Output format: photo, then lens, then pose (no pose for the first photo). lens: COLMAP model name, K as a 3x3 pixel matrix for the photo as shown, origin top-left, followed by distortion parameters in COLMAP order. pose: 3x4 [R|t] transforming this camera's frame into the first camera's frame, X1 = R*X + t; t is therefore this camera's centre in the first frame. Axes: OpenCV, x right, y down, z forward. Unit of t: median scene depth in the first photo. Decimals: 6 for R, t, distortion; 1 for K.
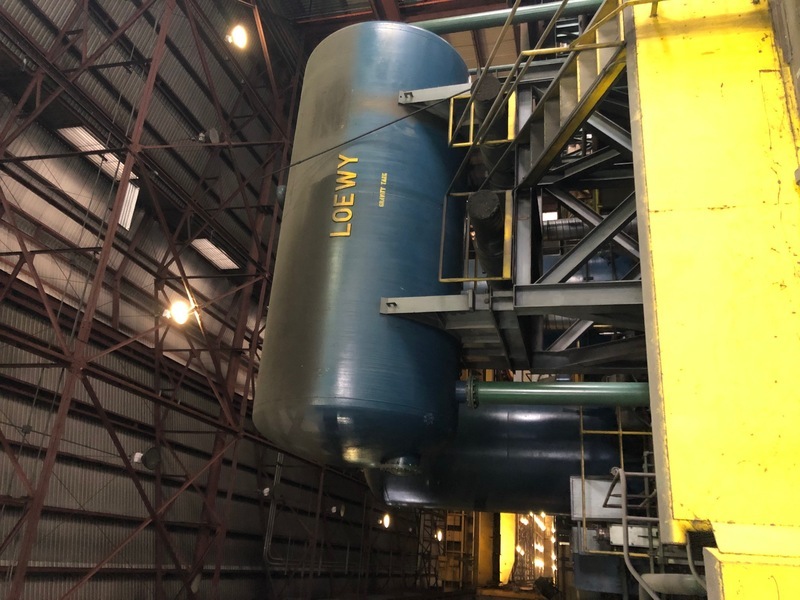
lens RADIAL K [[648.2, 0, 400.0], [0, 648.2, 300.0], [0, 0, 1]] dist [-0.010991, -0.006887]
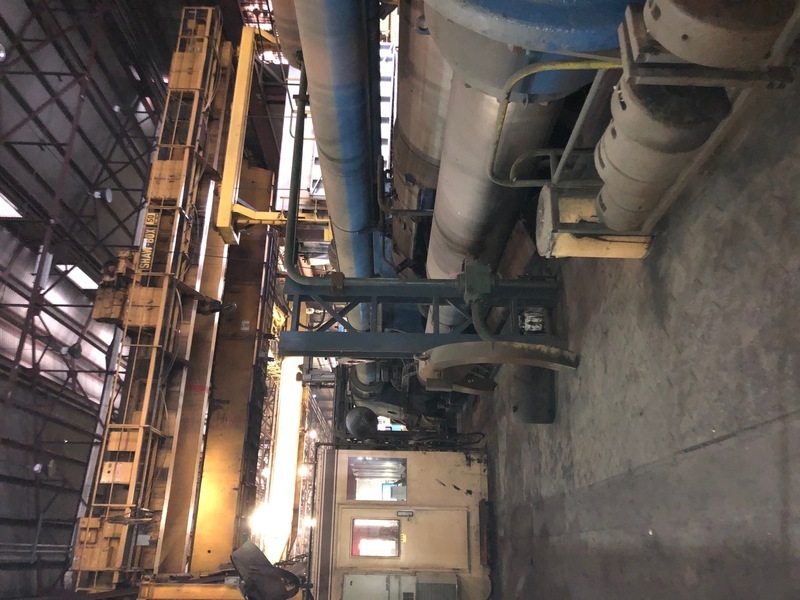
lens RADIAL K [[648.2, 0, 400.0], [0, 648.2, 300.0], [0, 0, 1]] dist [-0.010991, -0.006887]
pose [[0.961239, 0.048094, 0.271489, -0.071108], [-0.056531, 0.998128, 0.023335, -0.109413], [-0.269858, -0.037778, 0.962159, -0.263694]]
